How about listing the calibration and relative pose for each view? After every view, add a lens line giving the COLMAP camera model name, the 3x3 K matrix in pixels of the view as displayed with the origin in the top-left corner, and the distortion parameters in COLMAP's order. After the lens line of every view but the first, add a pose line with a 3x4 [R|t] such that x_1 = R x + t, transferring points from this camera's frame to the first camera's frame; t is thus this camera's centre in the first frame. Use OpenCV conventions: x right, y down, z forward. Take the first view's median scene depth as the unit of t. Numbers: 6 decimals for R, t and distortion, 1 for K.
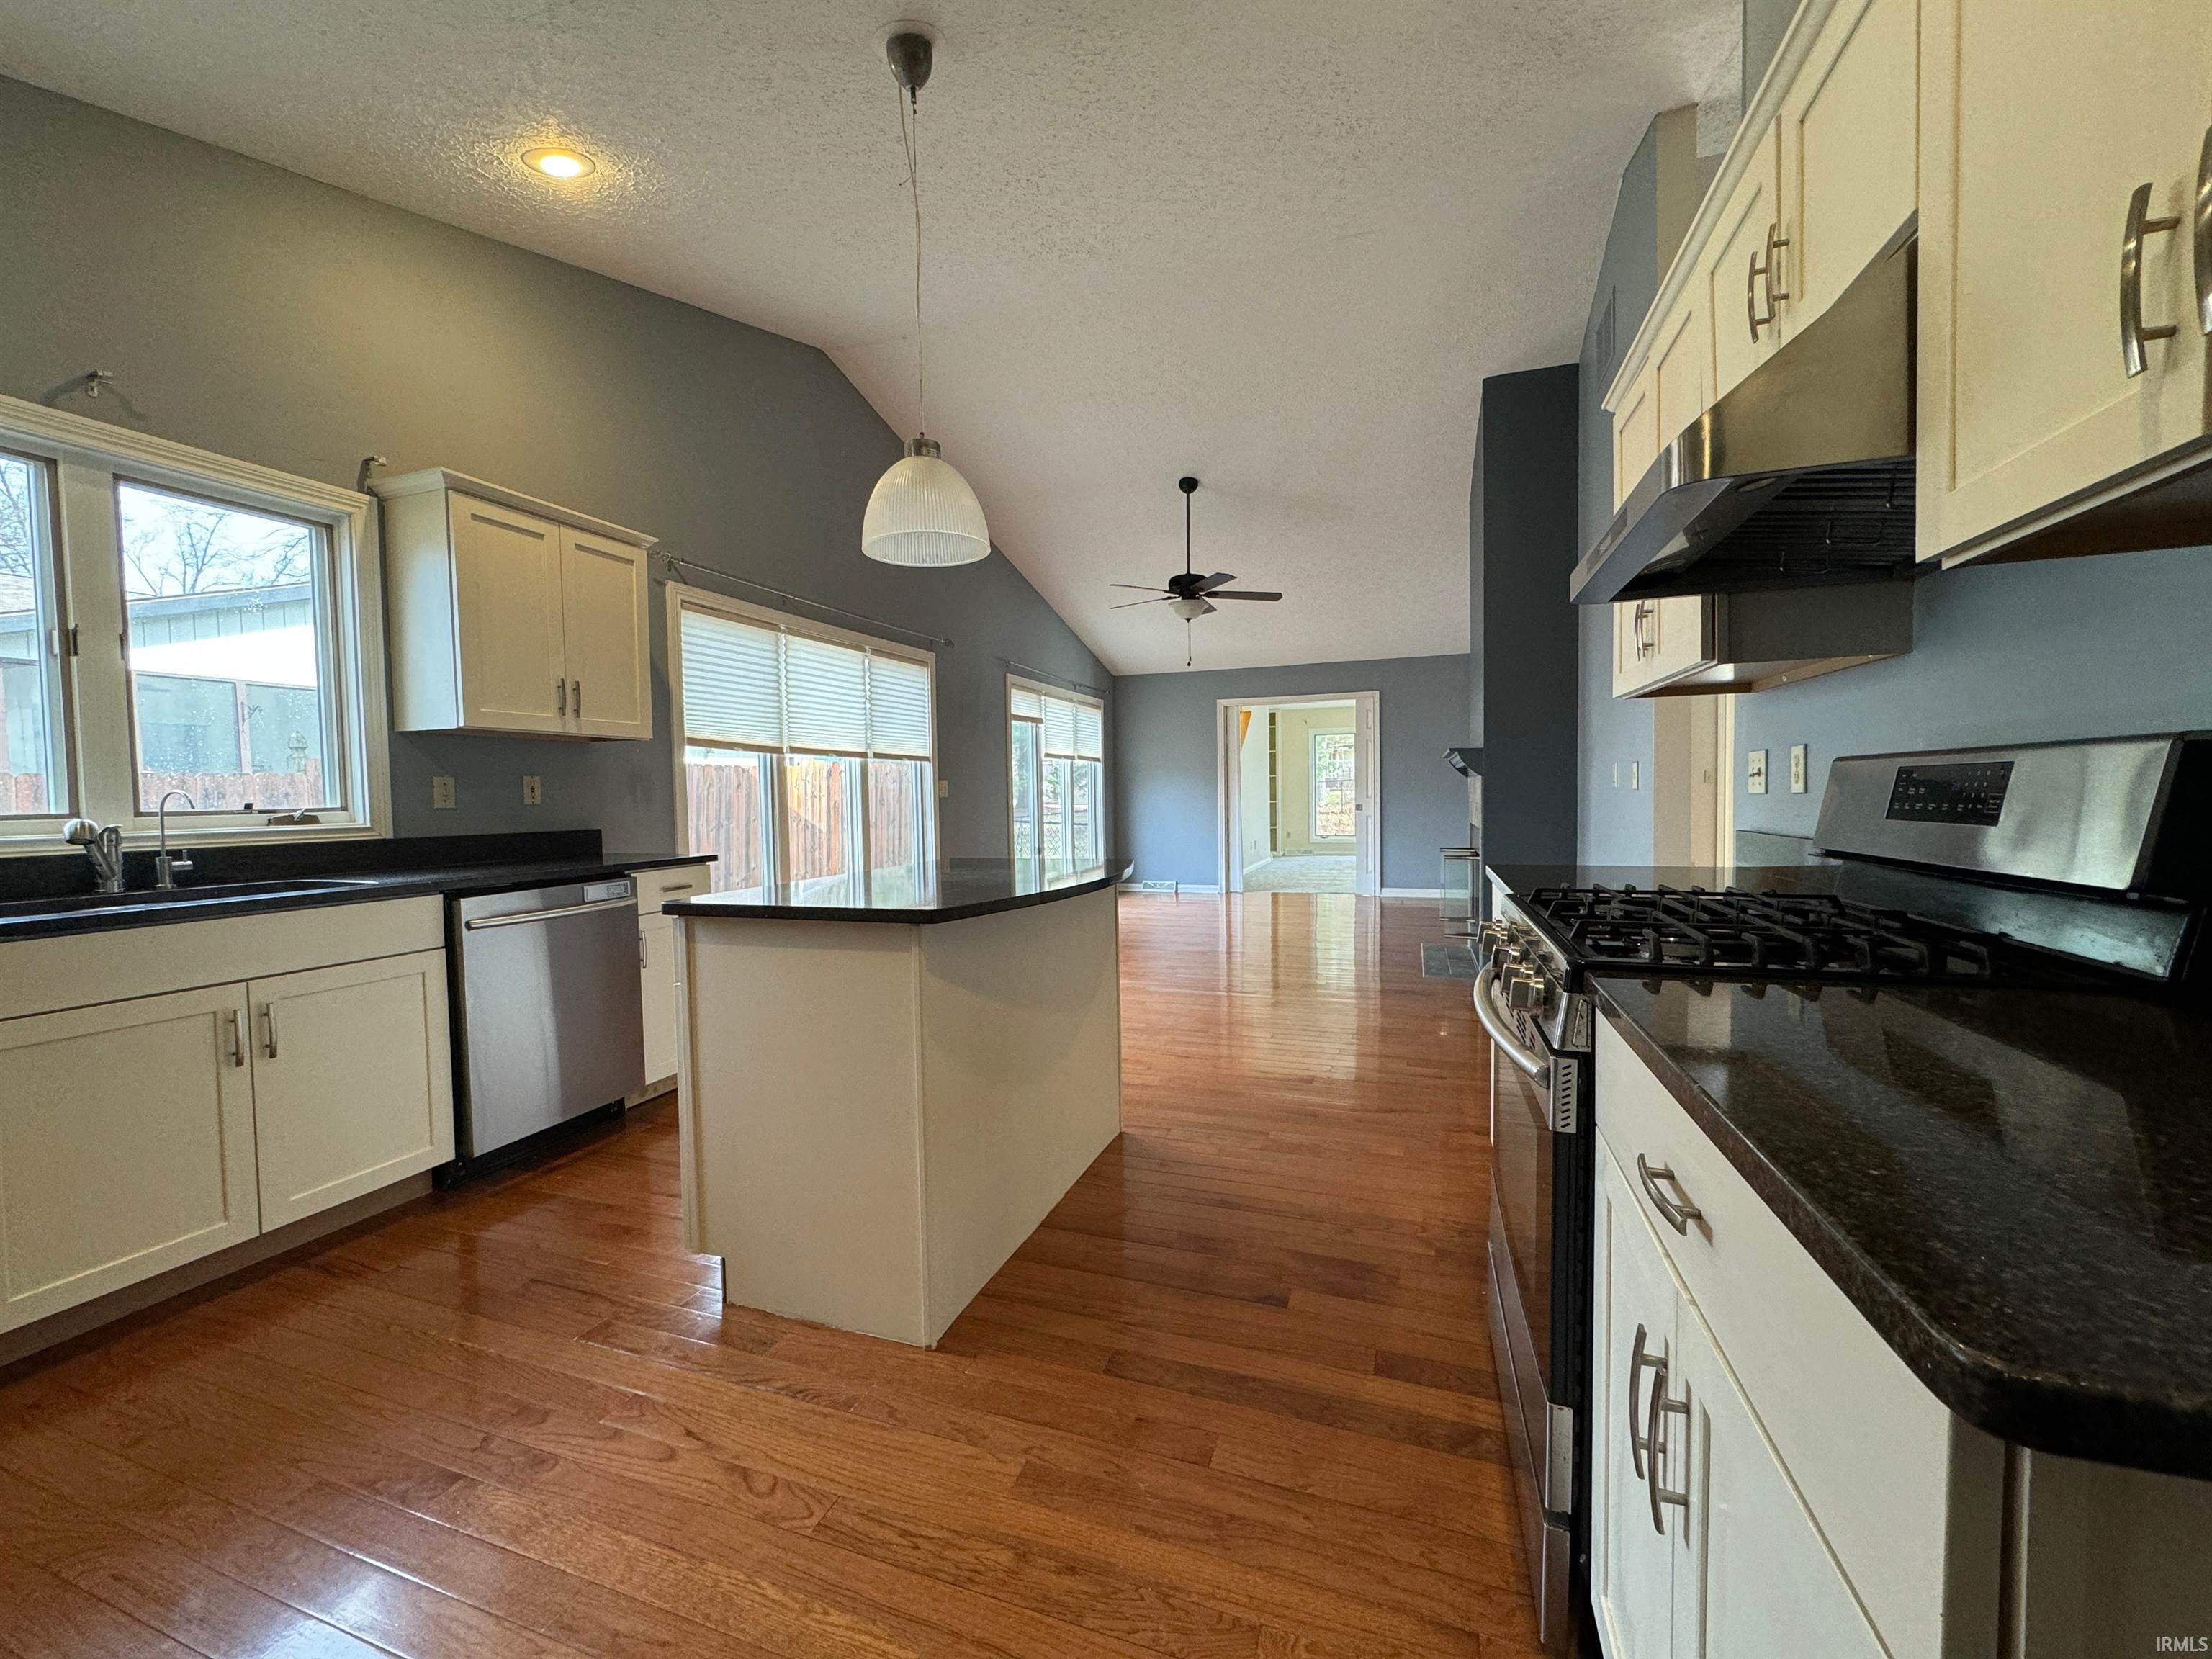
lens RADIAL K [[878.8, 0, 1099.0], [0, 878.8, 825.5], [0, 0, 1]] dist [-0.001487, -0.000164]
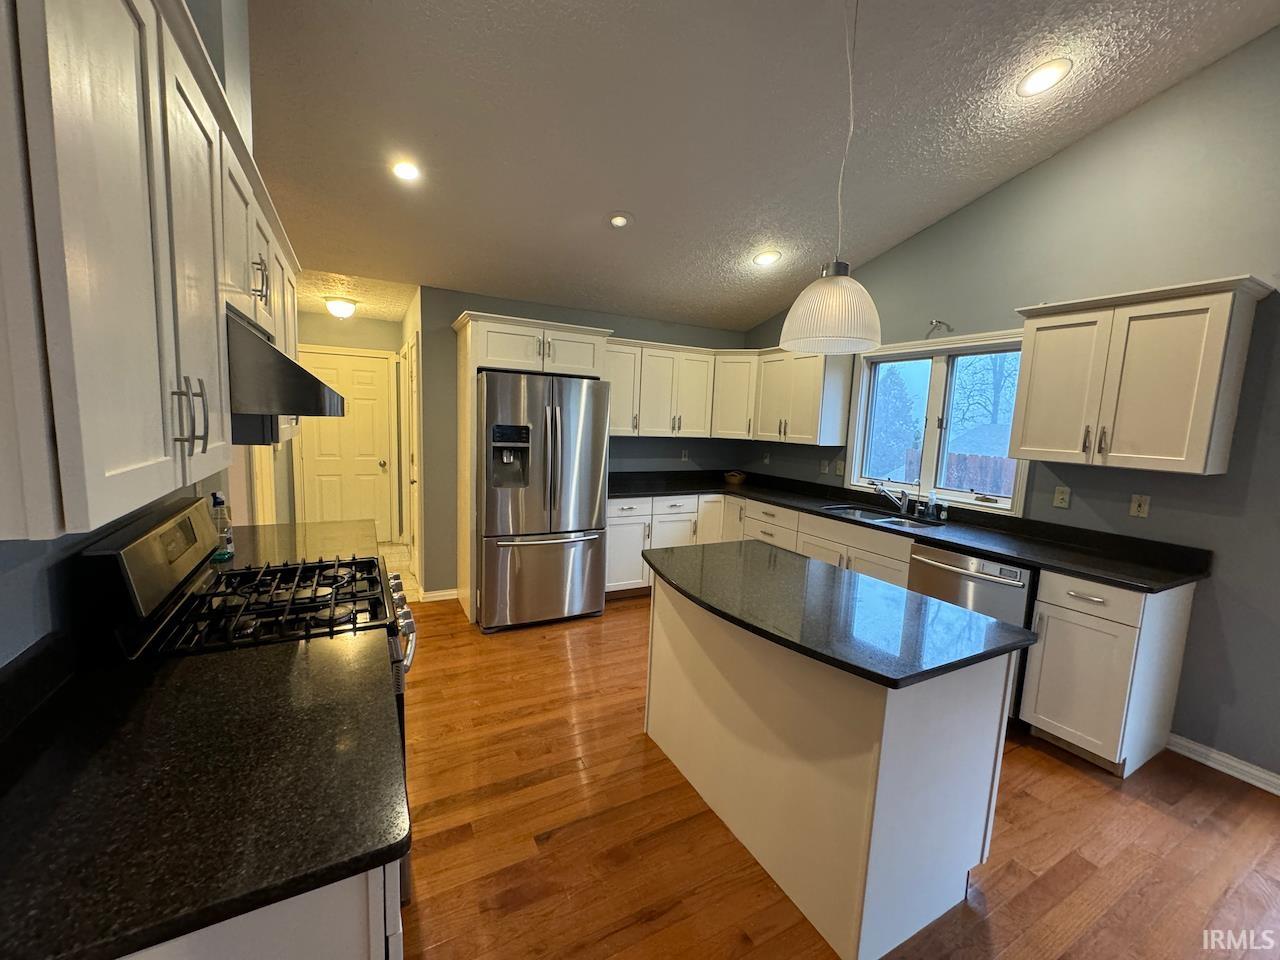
lens RADIAL K [[508.5, 0, 636.0], [0, 508.5, 477.7], [0, 0, 1]] dist [-0.001487, -0.000164]
pose [[-0.667451, 0.076745, -0.740688, 0.247693], [-0.062348, 0.985423, 0.158287, -0.092966], [0.742039, 0.151829, -0.652937, 0.556081]]
